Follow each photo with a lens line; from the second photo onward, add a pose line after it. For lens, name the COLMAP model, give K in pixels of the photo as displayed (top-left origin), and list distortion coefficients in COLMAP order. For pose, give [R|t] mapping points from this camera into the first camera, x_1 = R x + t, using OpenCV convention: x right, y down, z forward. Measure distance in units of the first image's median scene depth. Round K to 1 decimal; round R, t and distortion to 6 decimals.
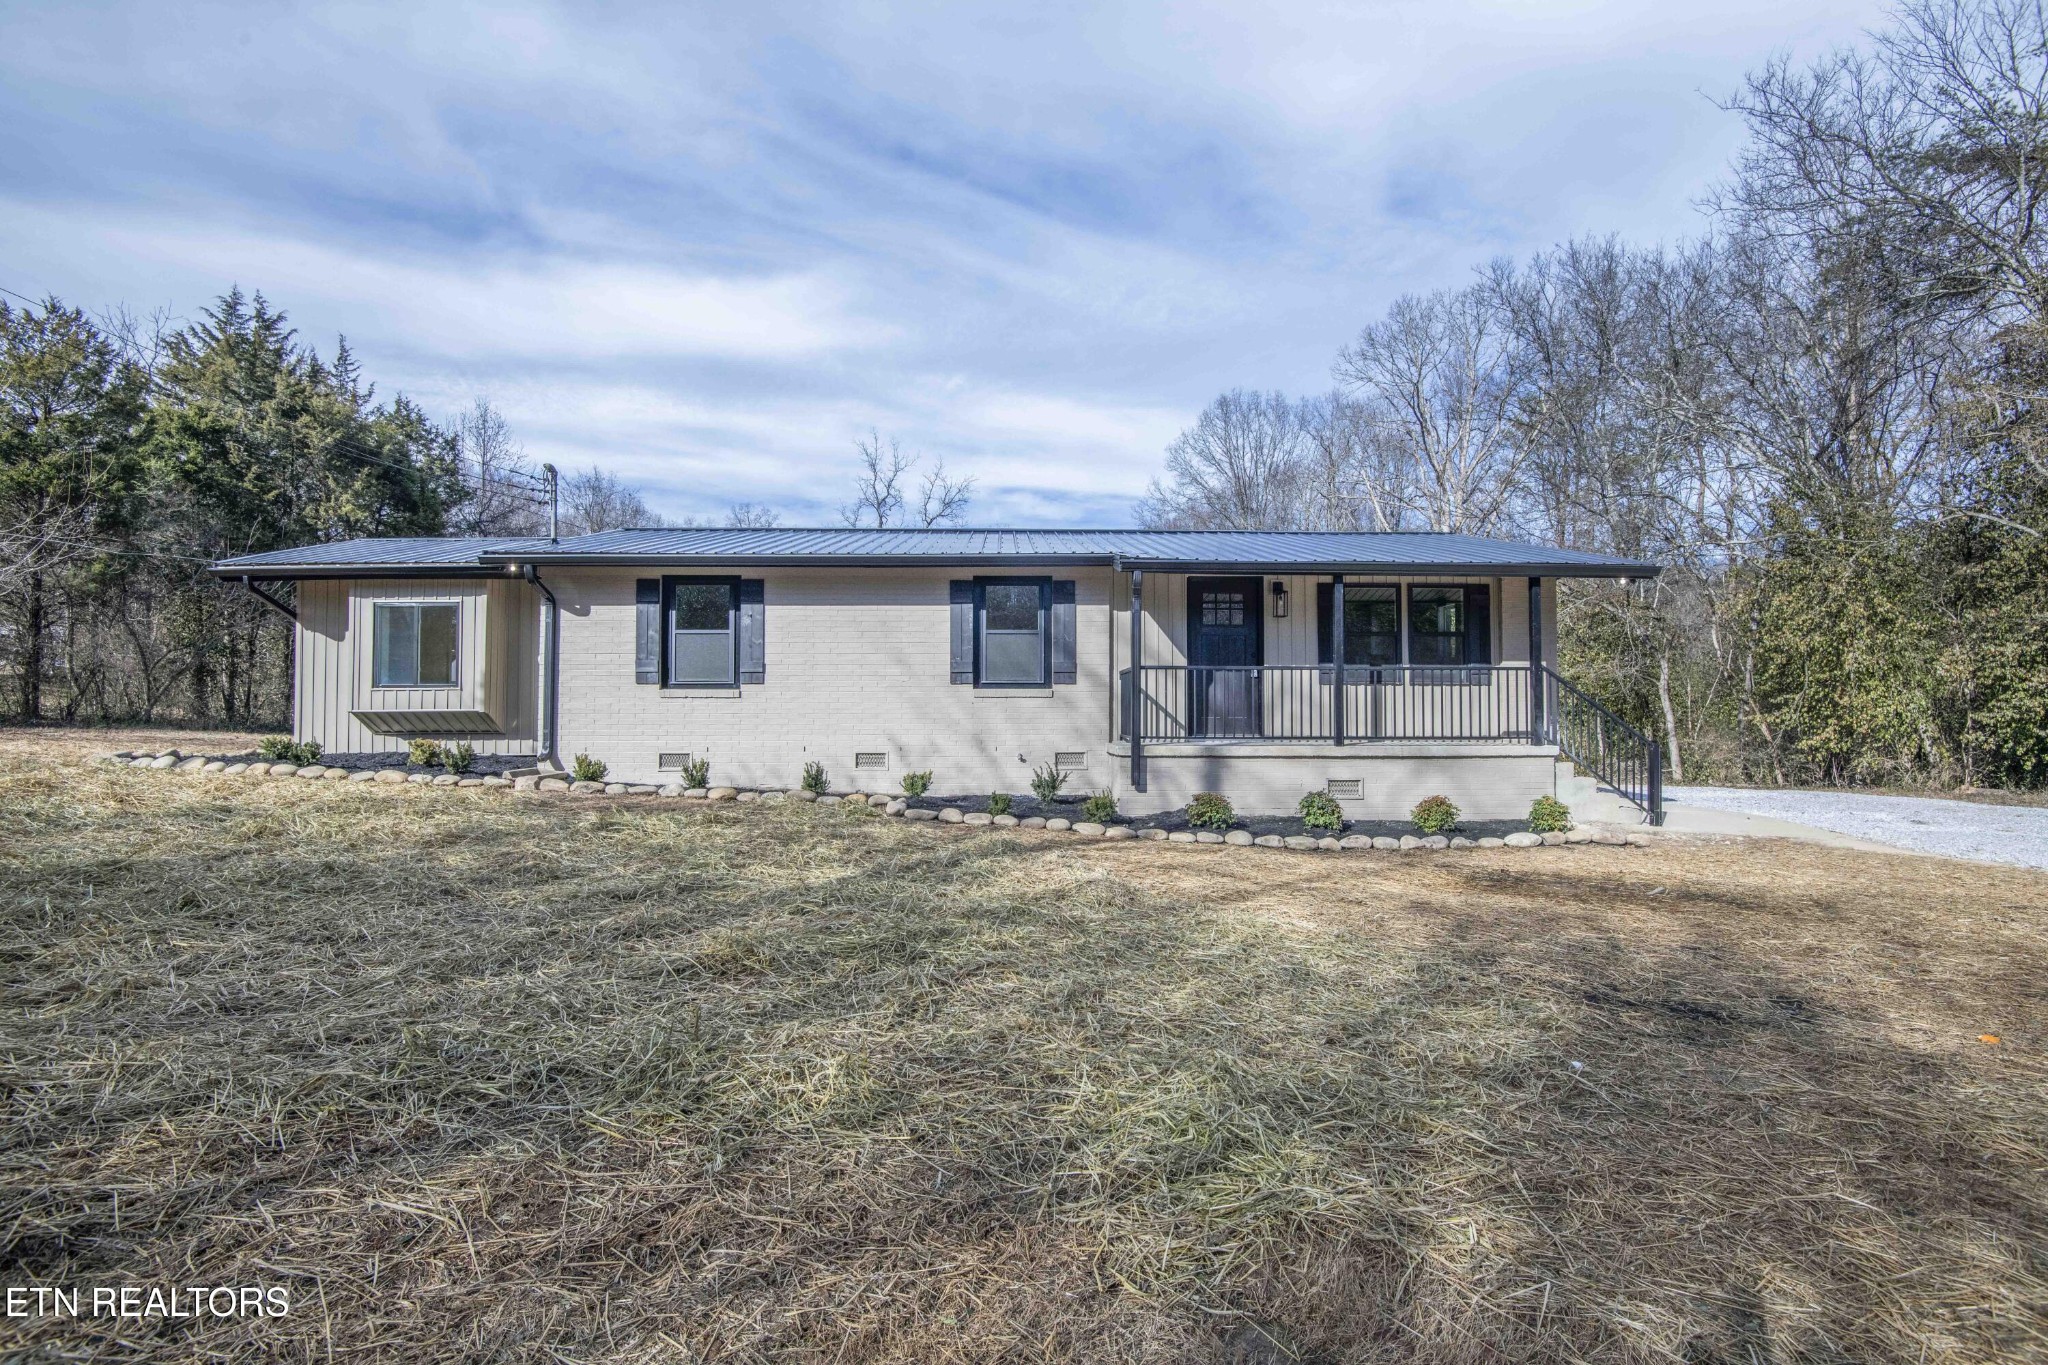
lens RADIAL K [[981.6, 0, 1024.0], [0, 981.6, 682.5], [0, 0, 1]] dist [-0.046257, -0.001439]
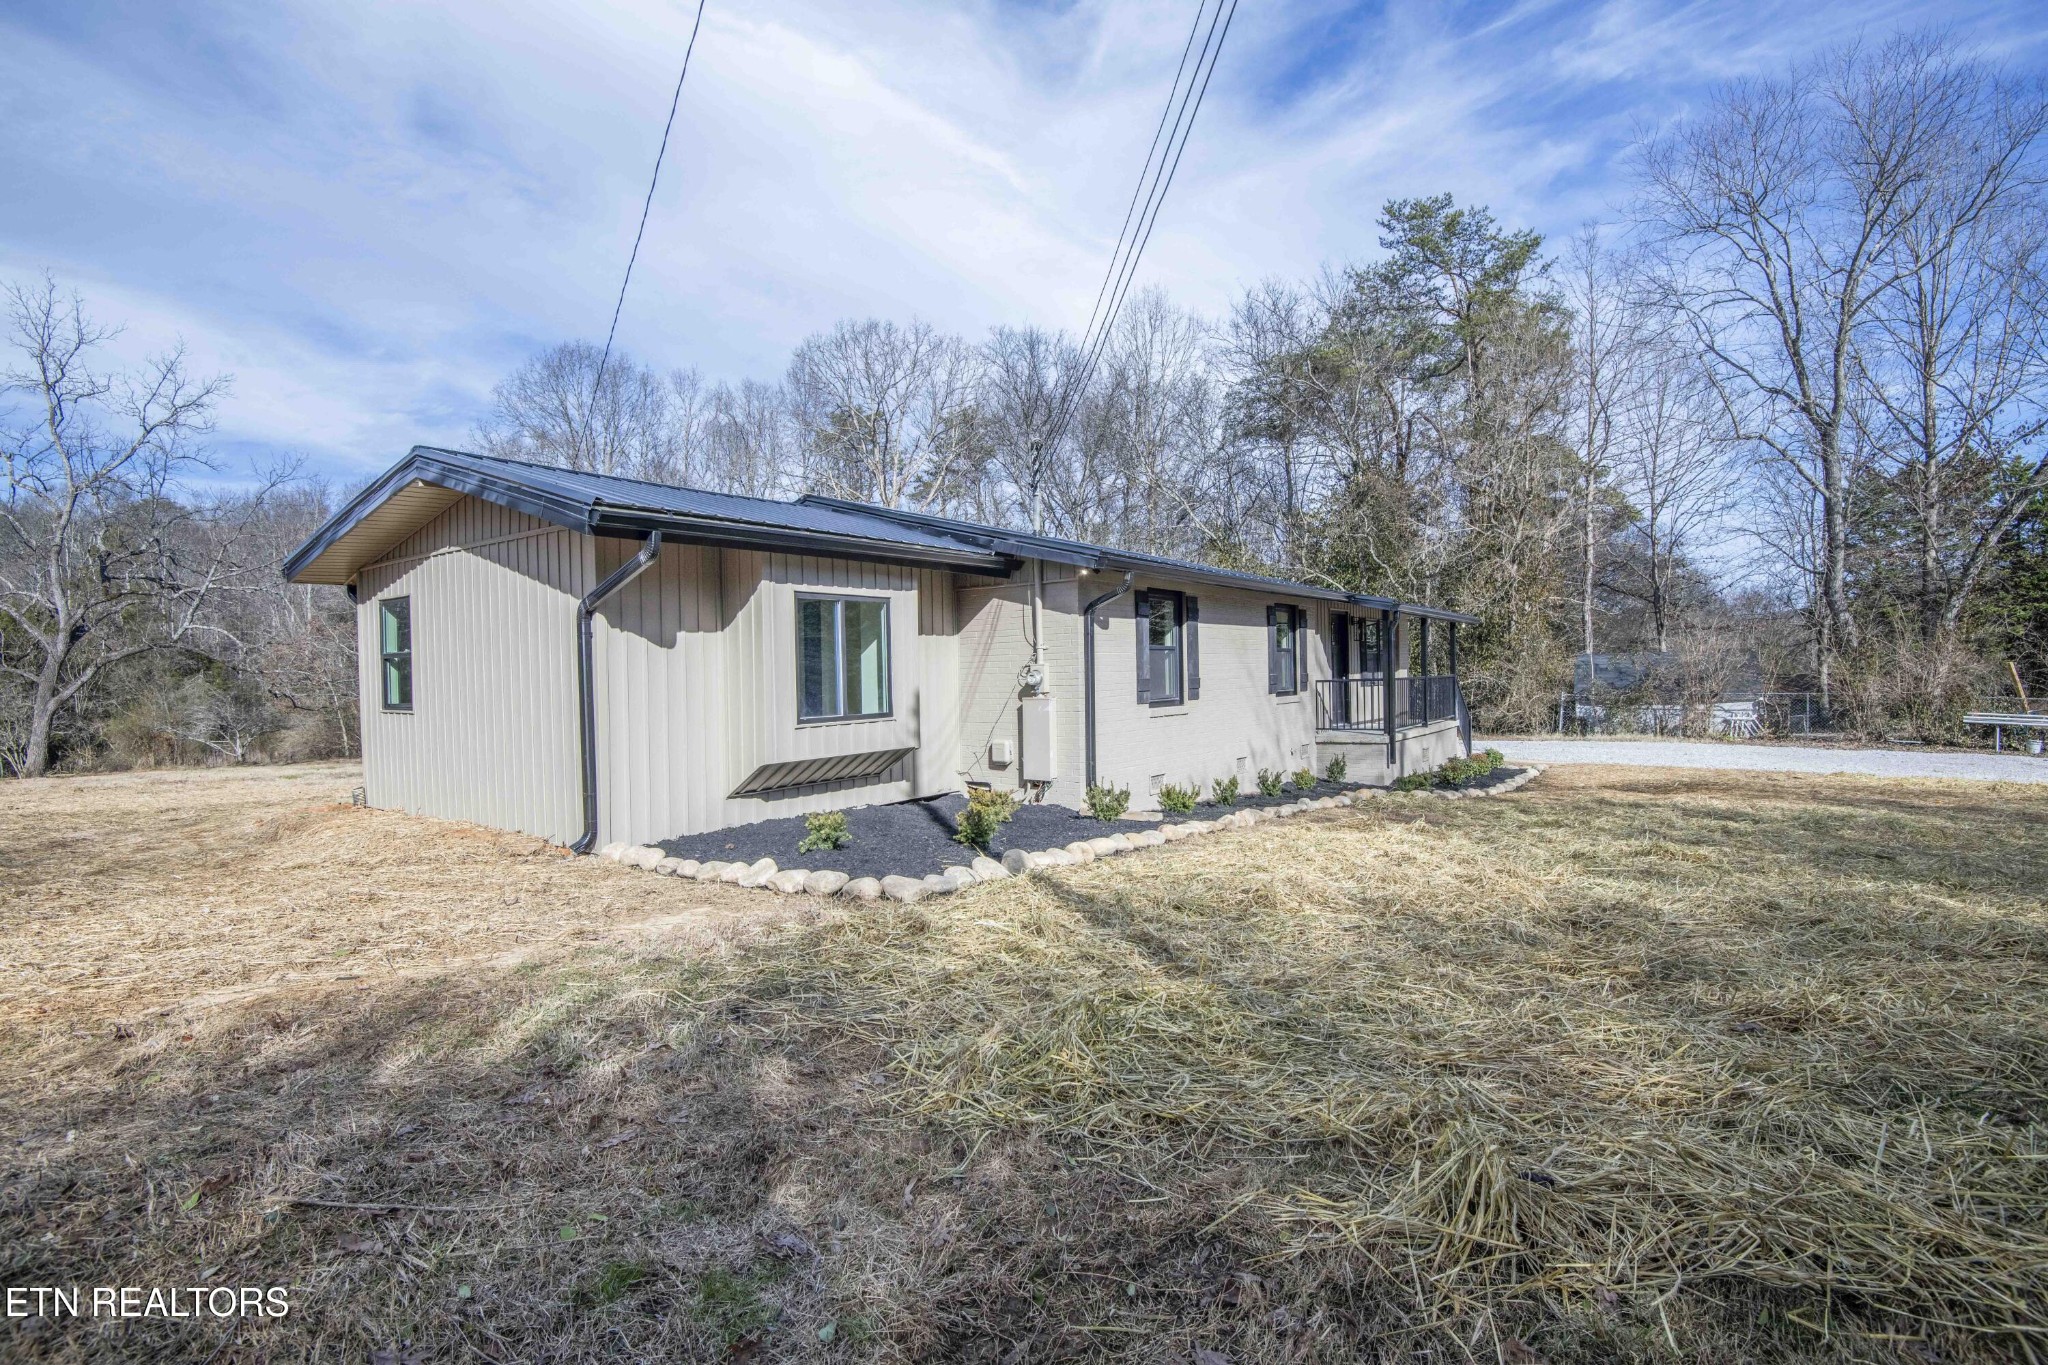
lens RADIAL K [[981.6, 0, 1024.0], [0, 981.6, 682.5], [0, 0, 1]] dist [-0.046257, -0.001439]
pose [[0.613806, -0.024128, 0.789088, -1.002293], [-0.007437, 0.999312, 0.036341, -0.044292], [-0.789422, -0.028175, 0.613204, 0.433829]]
